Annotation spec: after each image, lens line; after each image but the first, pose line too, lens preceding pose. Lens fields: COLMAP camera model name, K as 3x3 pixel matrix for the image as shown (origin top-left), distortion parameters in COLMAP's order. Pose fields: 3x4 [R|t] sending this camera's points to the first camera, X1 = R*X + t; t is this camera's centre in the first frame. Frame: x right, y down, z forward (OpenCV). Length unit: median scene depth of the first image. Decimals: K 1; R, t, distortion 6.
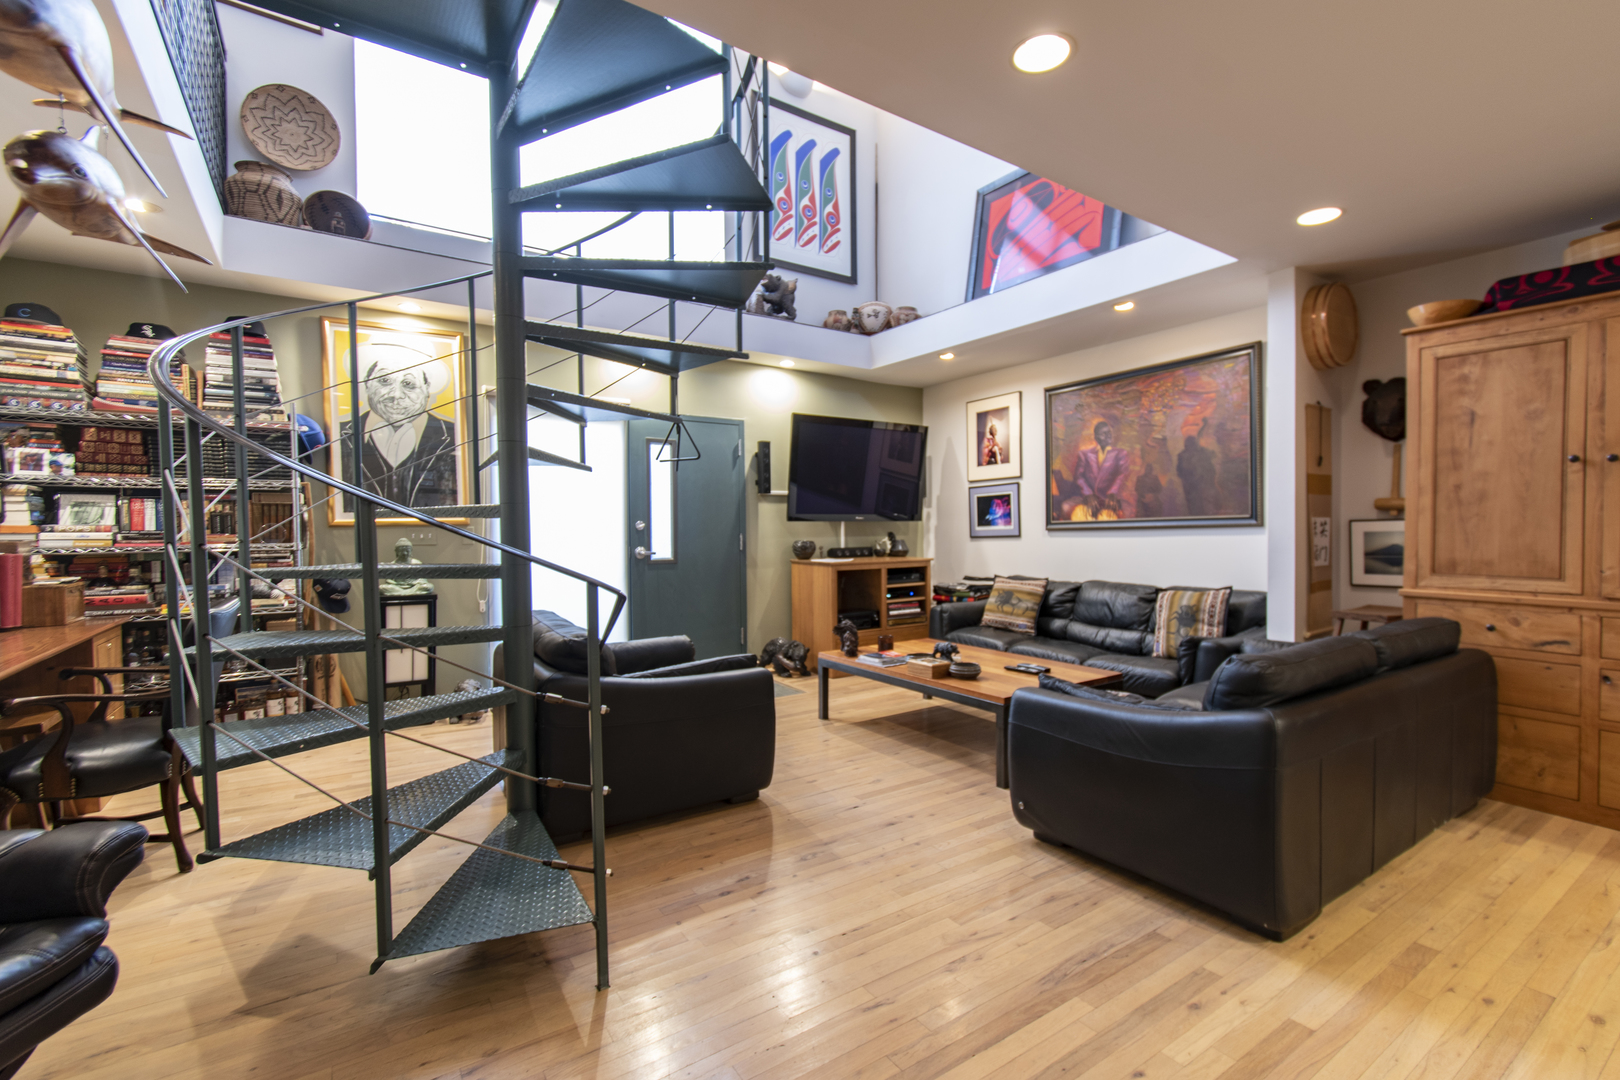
lens RADIAL K [[733.9, 0, 835.0], [0, 733.9, 546.7], [0, 0, 1]] dist [0.001567, -0.000065]
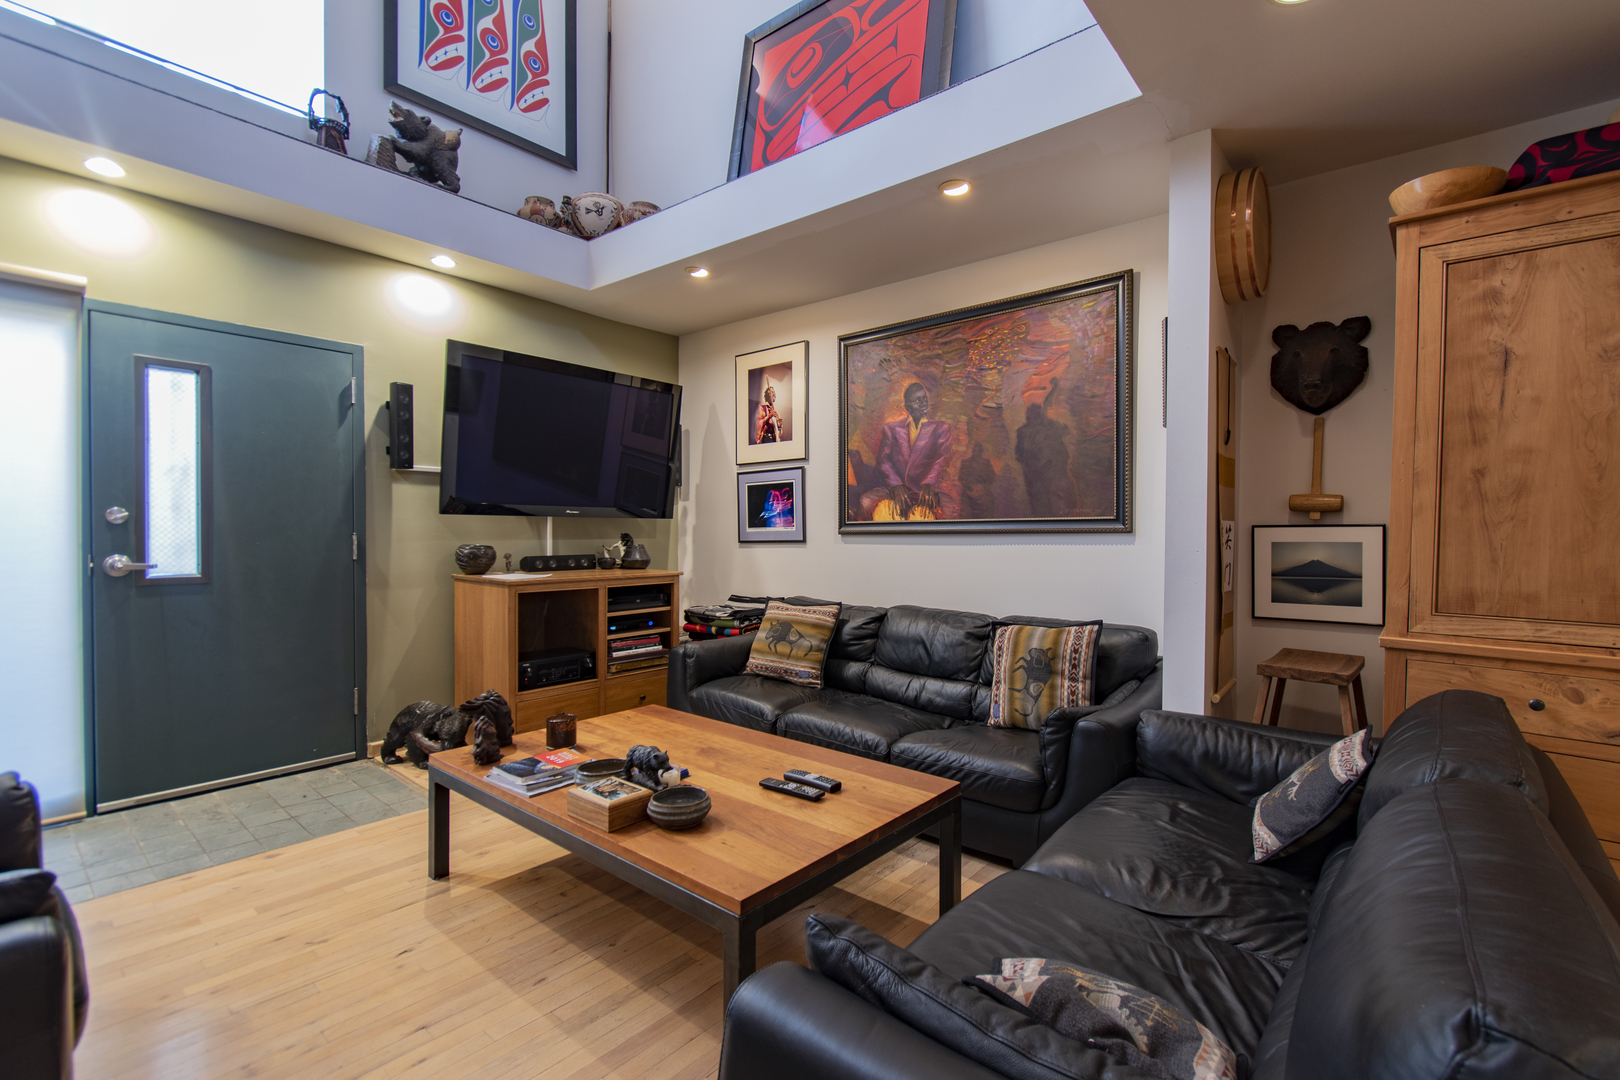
lens RADIAL K [[733.9, 0, 835.0], [0, 733.9, 546.7], [0, 0, 1]] dist [0.001567, -0.000065]
pose [[0.964210, 0.008525, 0.265002, 0.103328], [-0.007922, 0.999963, -0.003347, -0.008156], [-0.265021, 0.001128, 0.964242, 0.341989]]
